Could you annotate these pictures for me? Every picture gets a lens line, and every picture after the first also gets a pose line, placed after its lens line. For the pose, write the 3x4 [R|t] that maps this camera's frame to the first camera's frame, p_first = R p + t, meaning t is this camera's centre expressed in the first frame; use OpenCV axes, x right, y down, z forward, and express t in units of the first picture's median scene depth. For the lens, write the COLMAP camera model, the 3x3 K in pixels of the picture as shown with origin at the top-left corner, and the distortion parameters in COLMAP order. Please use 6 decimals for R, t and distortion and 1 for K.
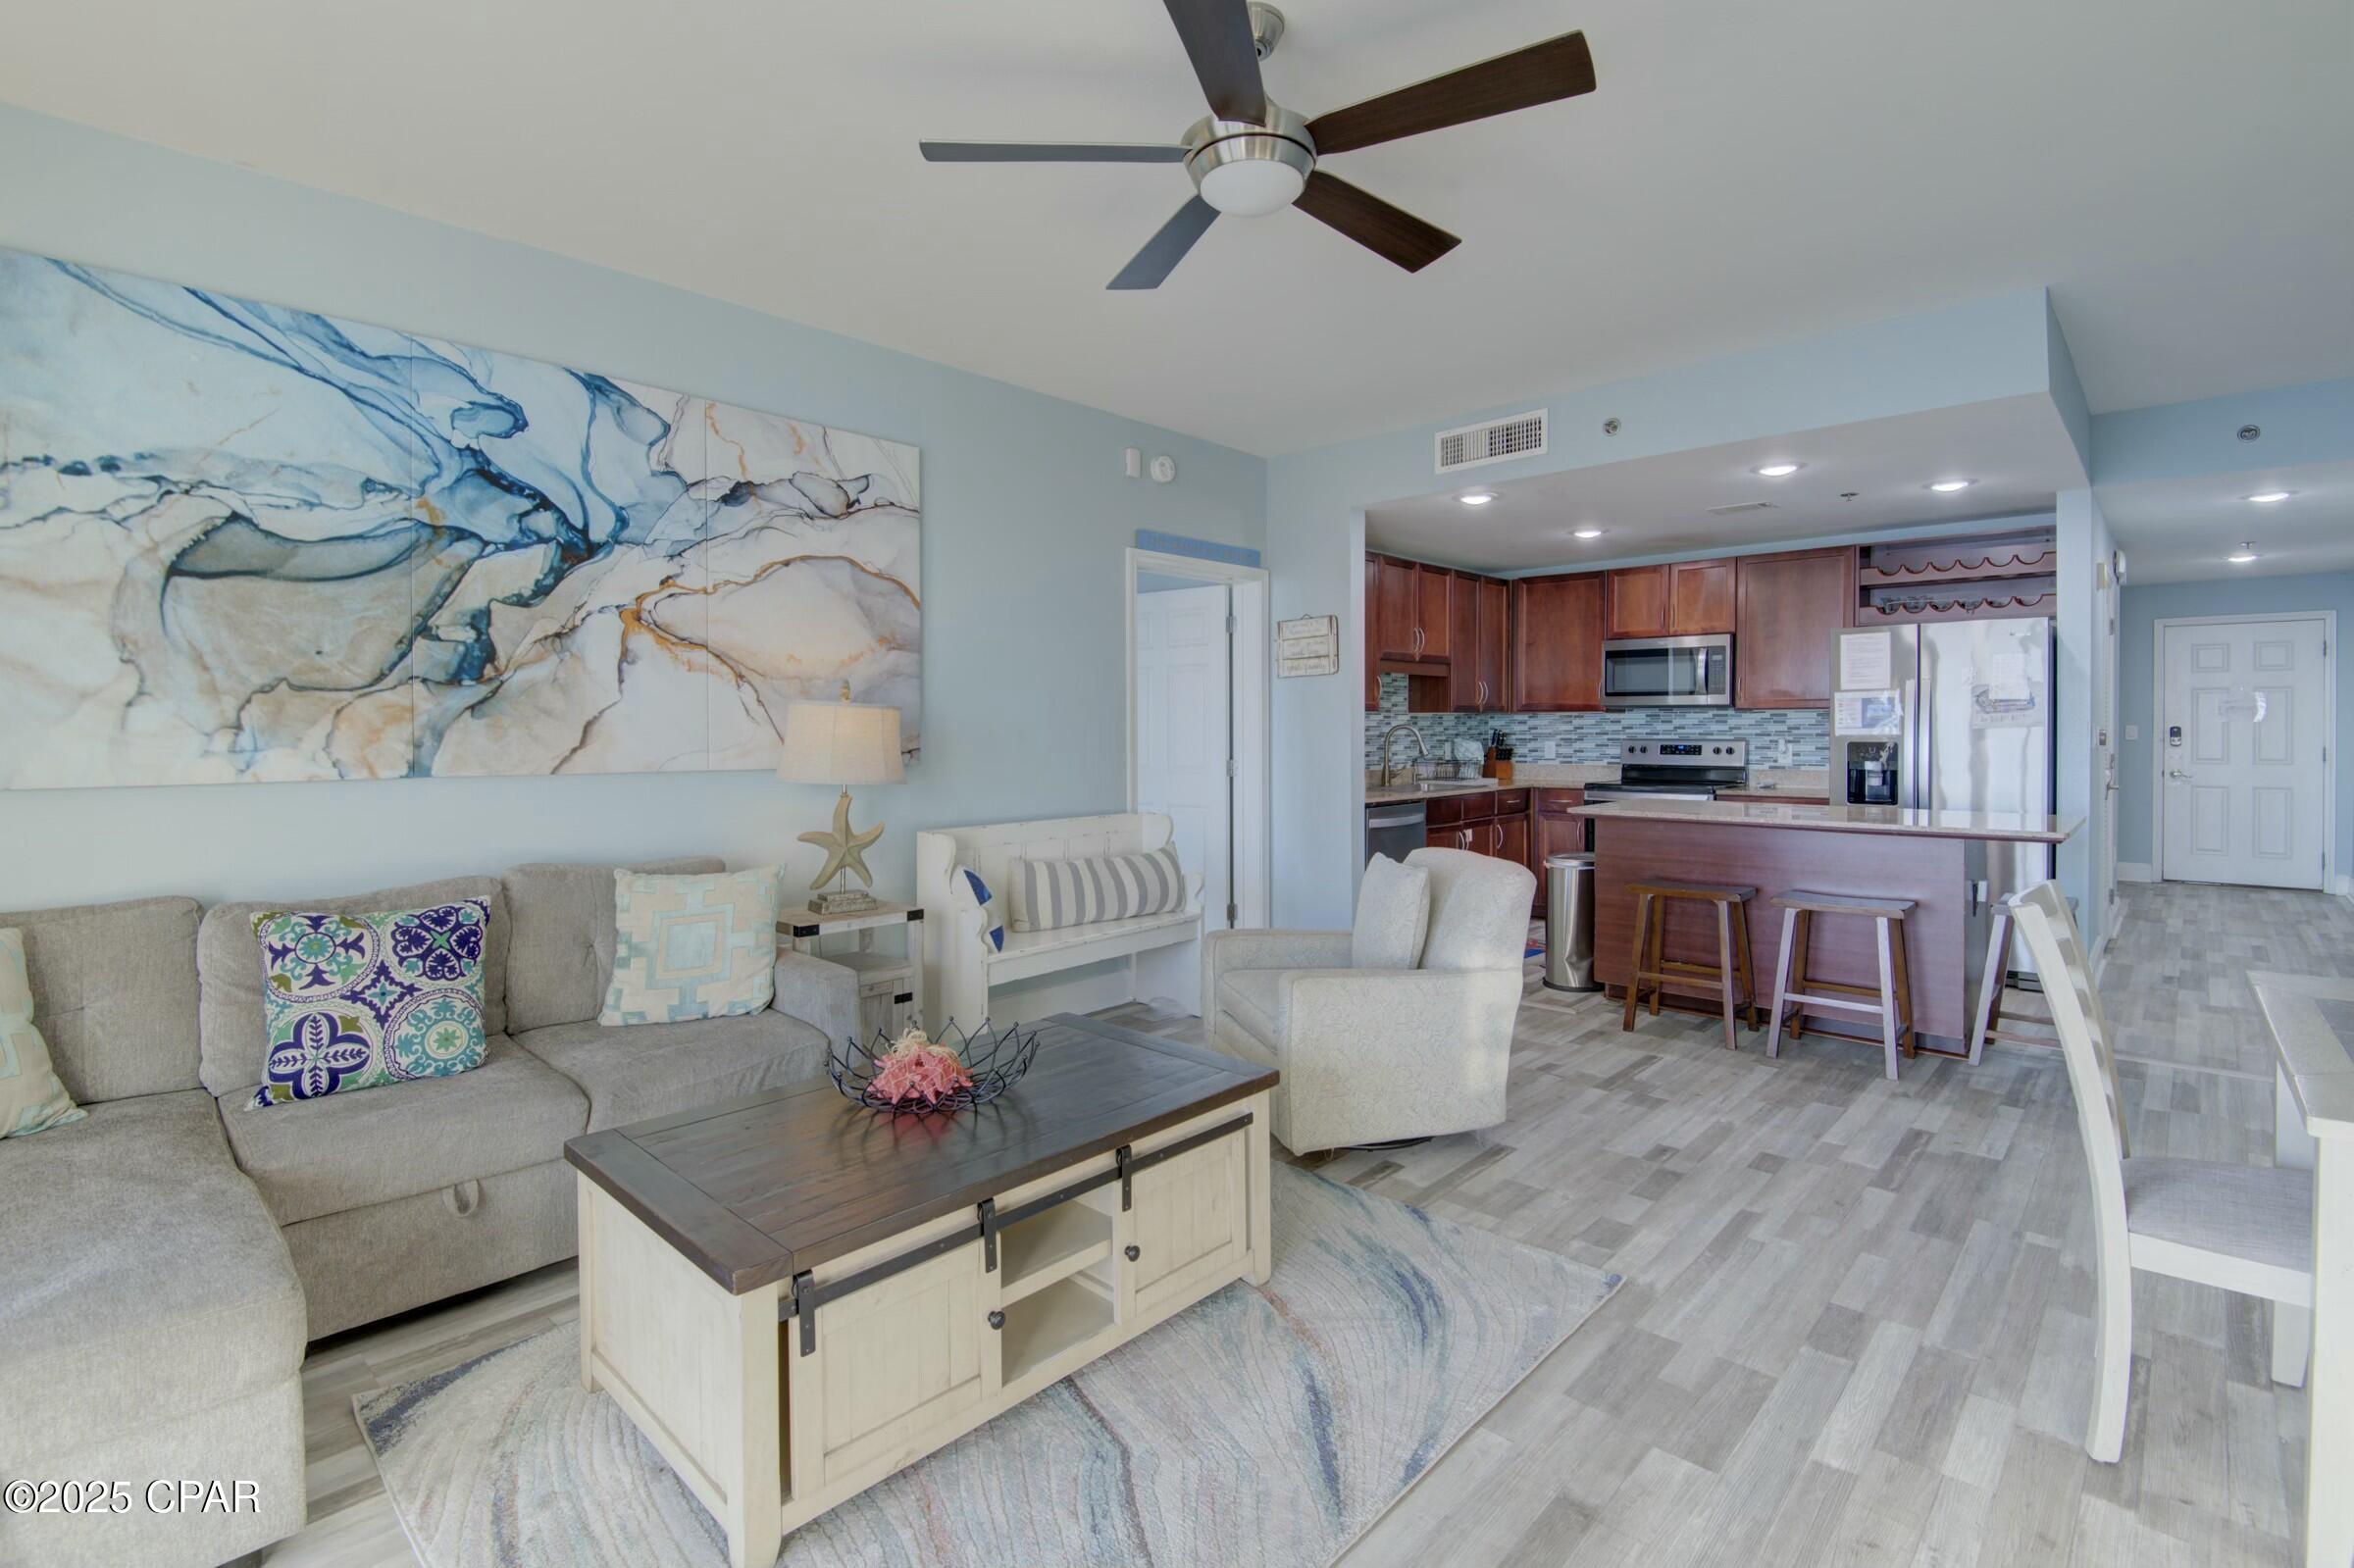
lens RADIAL K [[1077.5, 0, 1166.4], [0, 1077.5, 758.2], [0, 0, 1]] dist [0.024191, -0.024049]
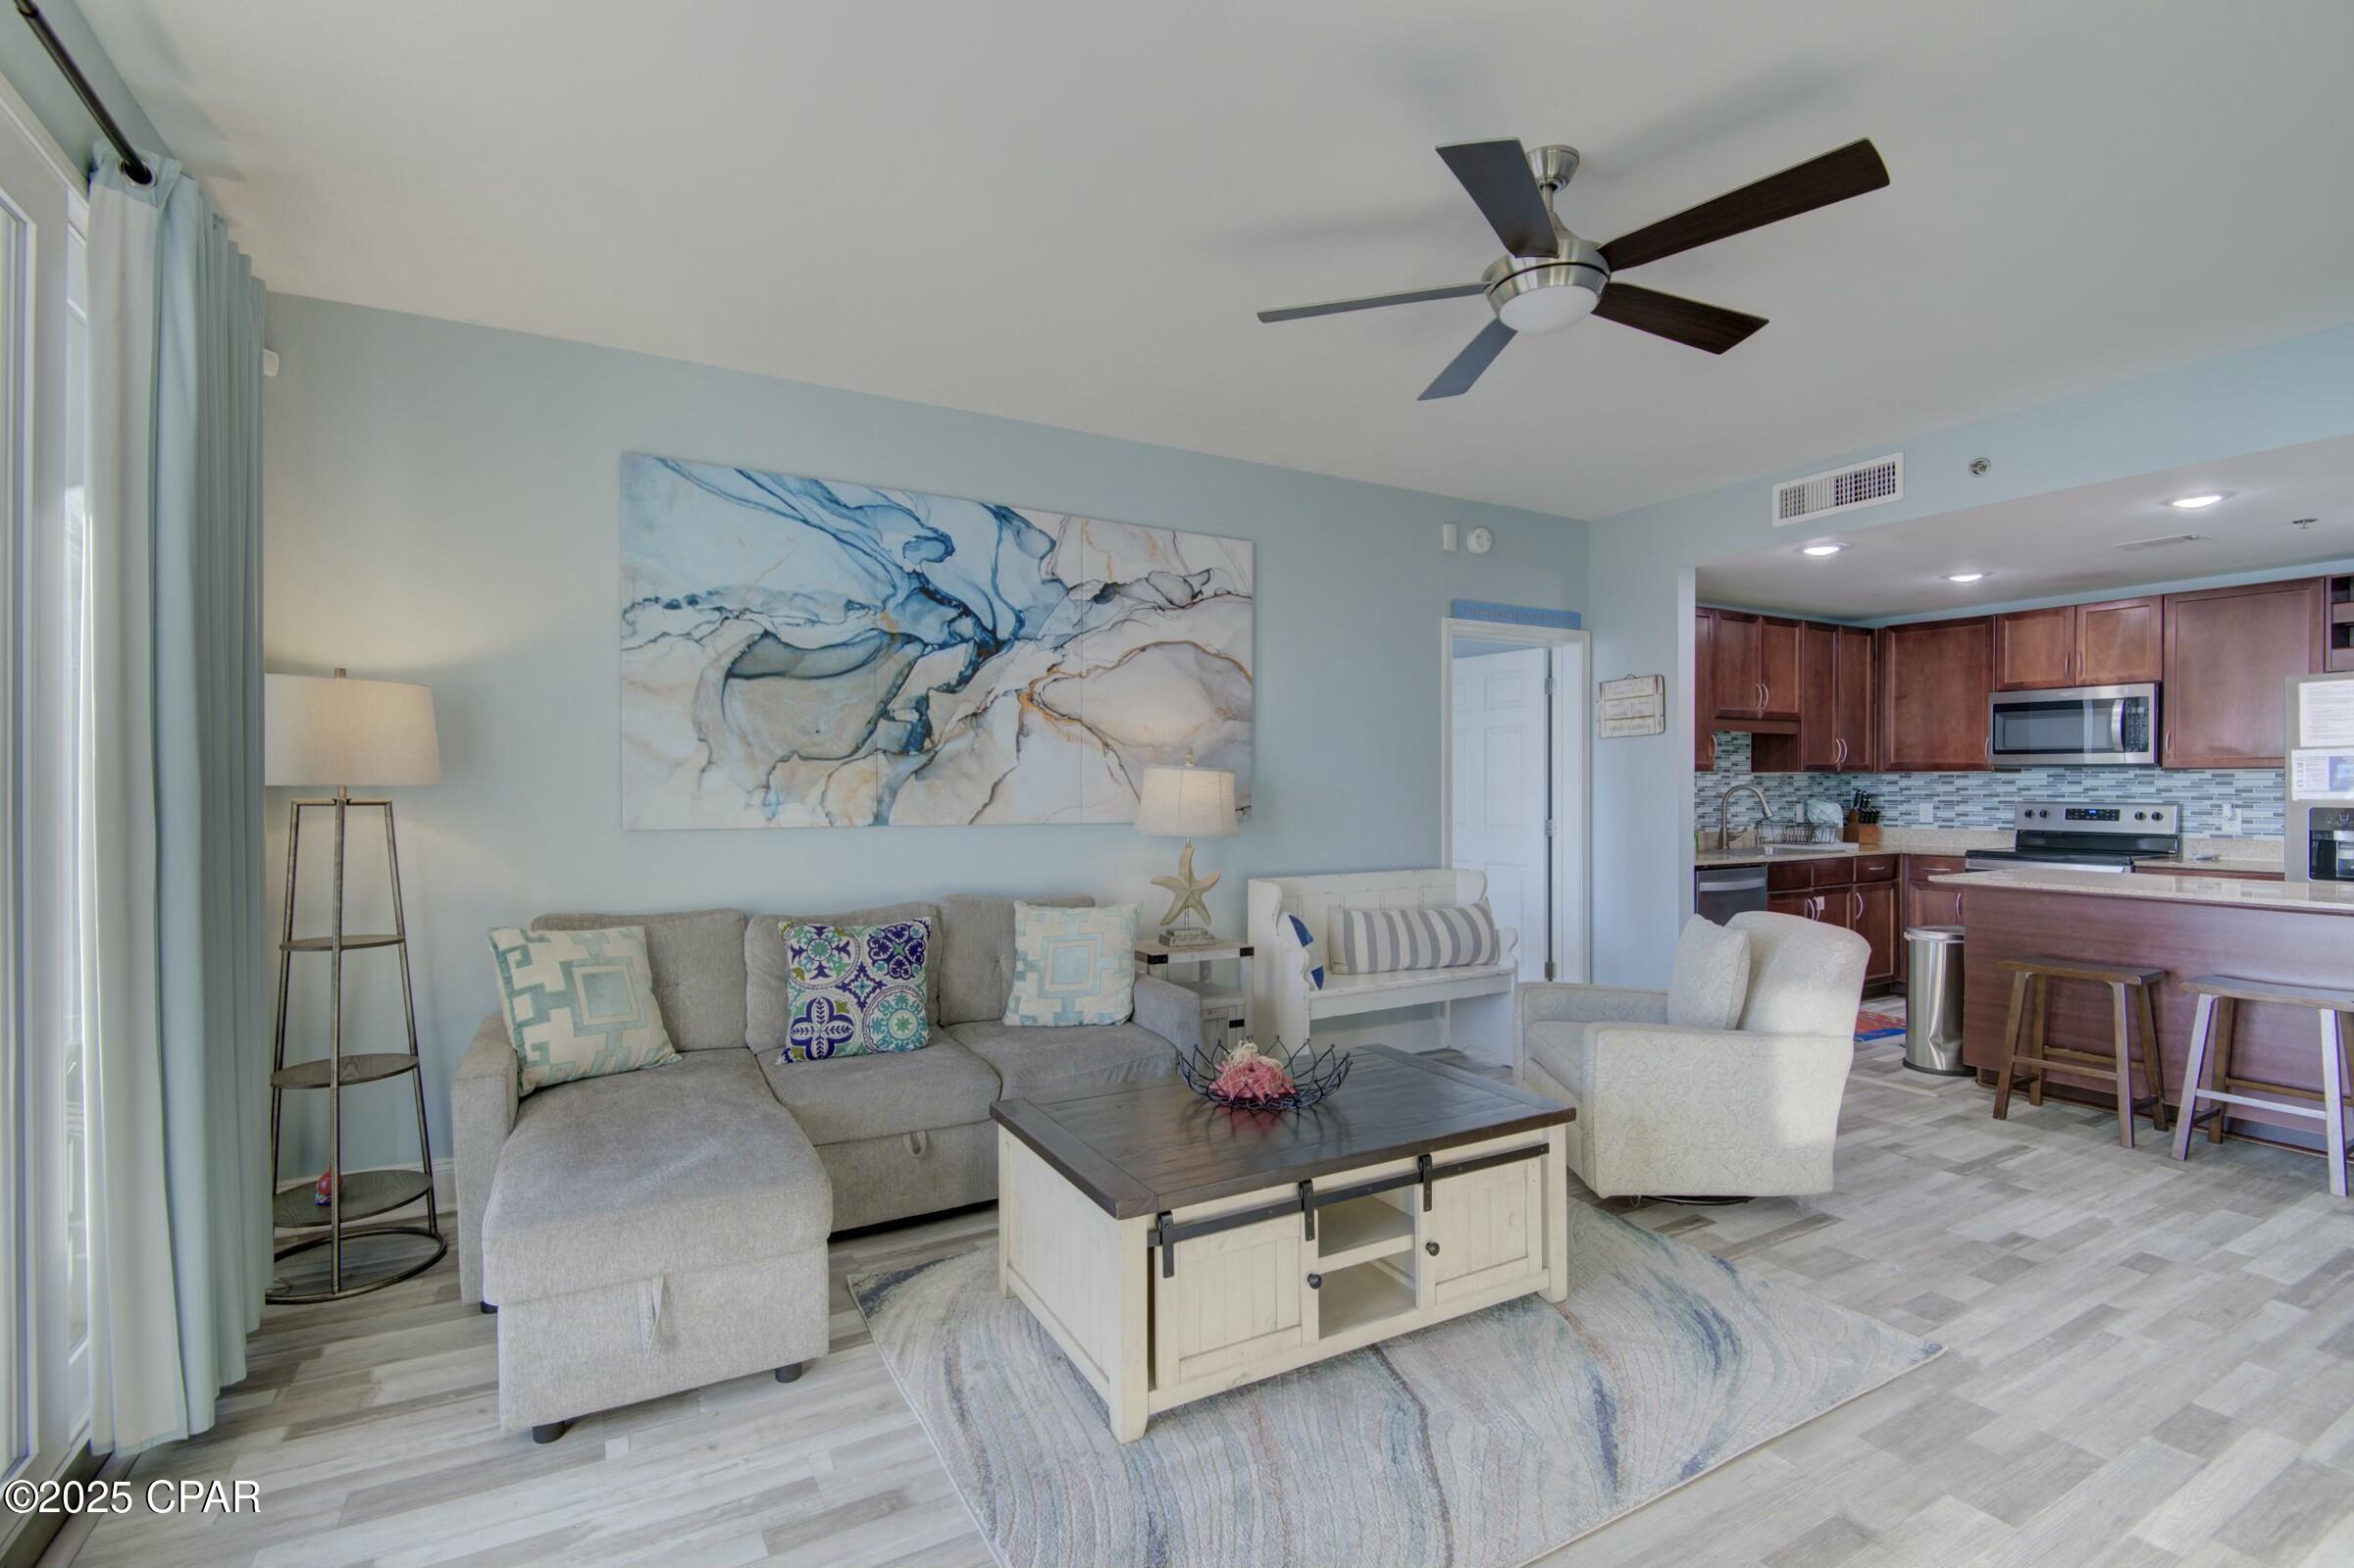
lens RADIAL K [[1077.5, 0, 1166.4], [0, 1077.5, 758.2], [0, 0, 1]] dist [0.024191, -0.024049]
pose [[0.955488, -0.003865, -0.295005, 0.026746], [-0.011356, 0.998691, -0.049867, -0.002234], [0.294811, 0.050997, 0.954194, -0.141086]]
